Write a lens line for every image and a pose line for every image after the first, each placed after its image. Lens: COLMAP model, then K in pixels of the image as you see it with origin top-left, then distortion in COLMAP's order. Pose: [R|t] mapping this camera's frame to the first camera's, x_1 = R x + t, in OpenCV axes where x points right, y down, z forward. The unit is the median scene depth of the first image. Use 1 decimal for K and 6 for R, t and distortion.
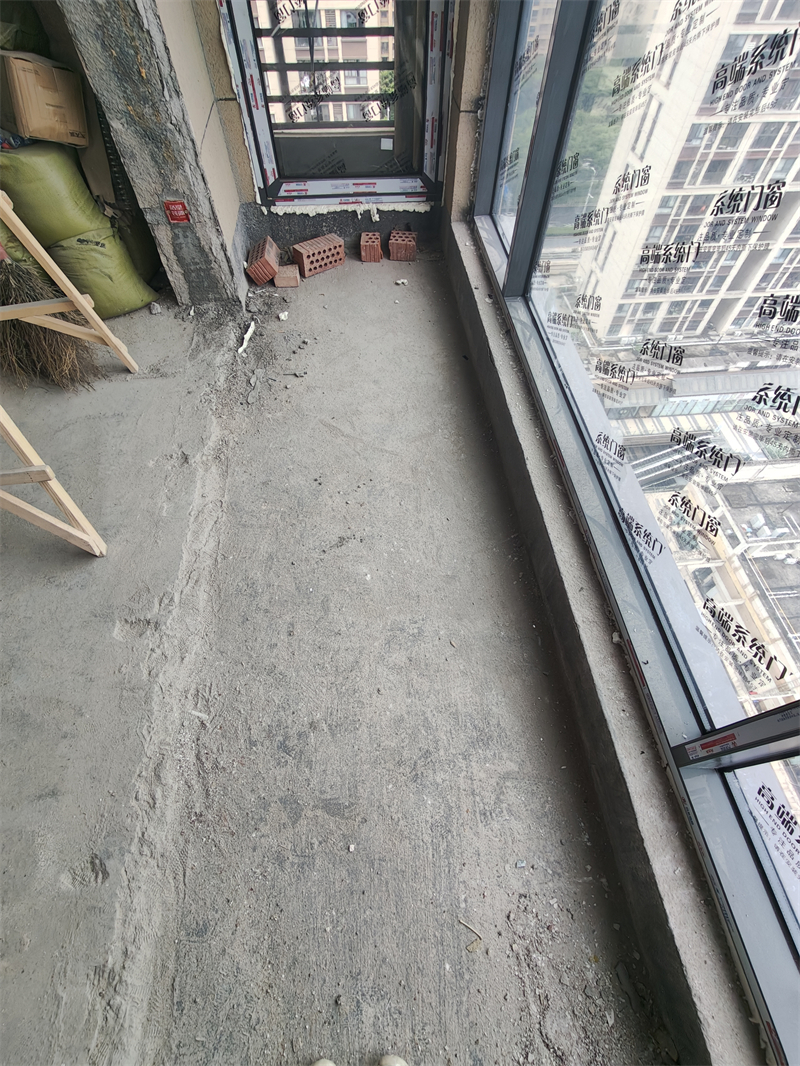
lens RADIAL K [[491.8, 0, 405.0], [0, 491.8, 530.1], [0, 0, 1]] dist [-0.002614, 0.001316]
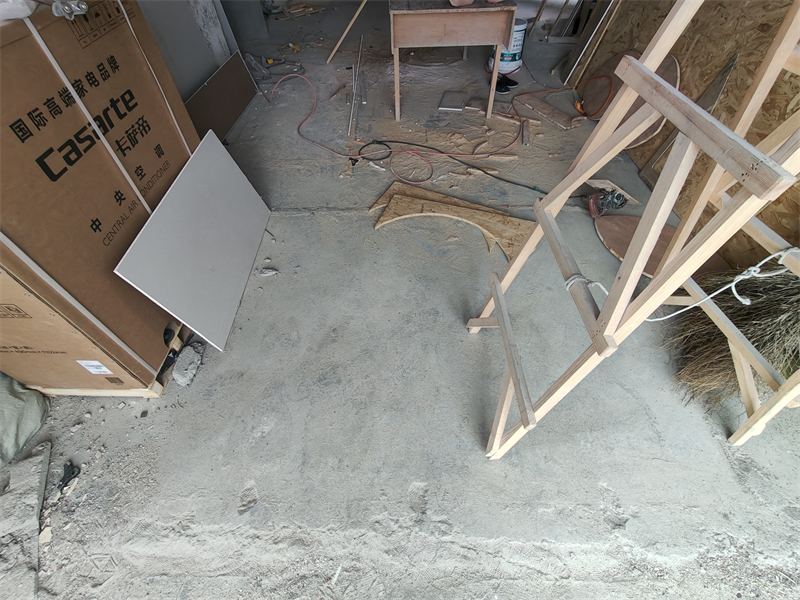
lens RADIAL K [[369.1, 0, 396.5], [0, 369.1, 297.8], [0, 0, 1]] dist [-0.002614, 0.001316]
pose [[-0.127150, 0.760619, -0.636625, -0.348737], [-0.817544, 0.283073, 0.501489, -0.330203], [0.561654, 0.584233, 0.585847, 0.174232]]
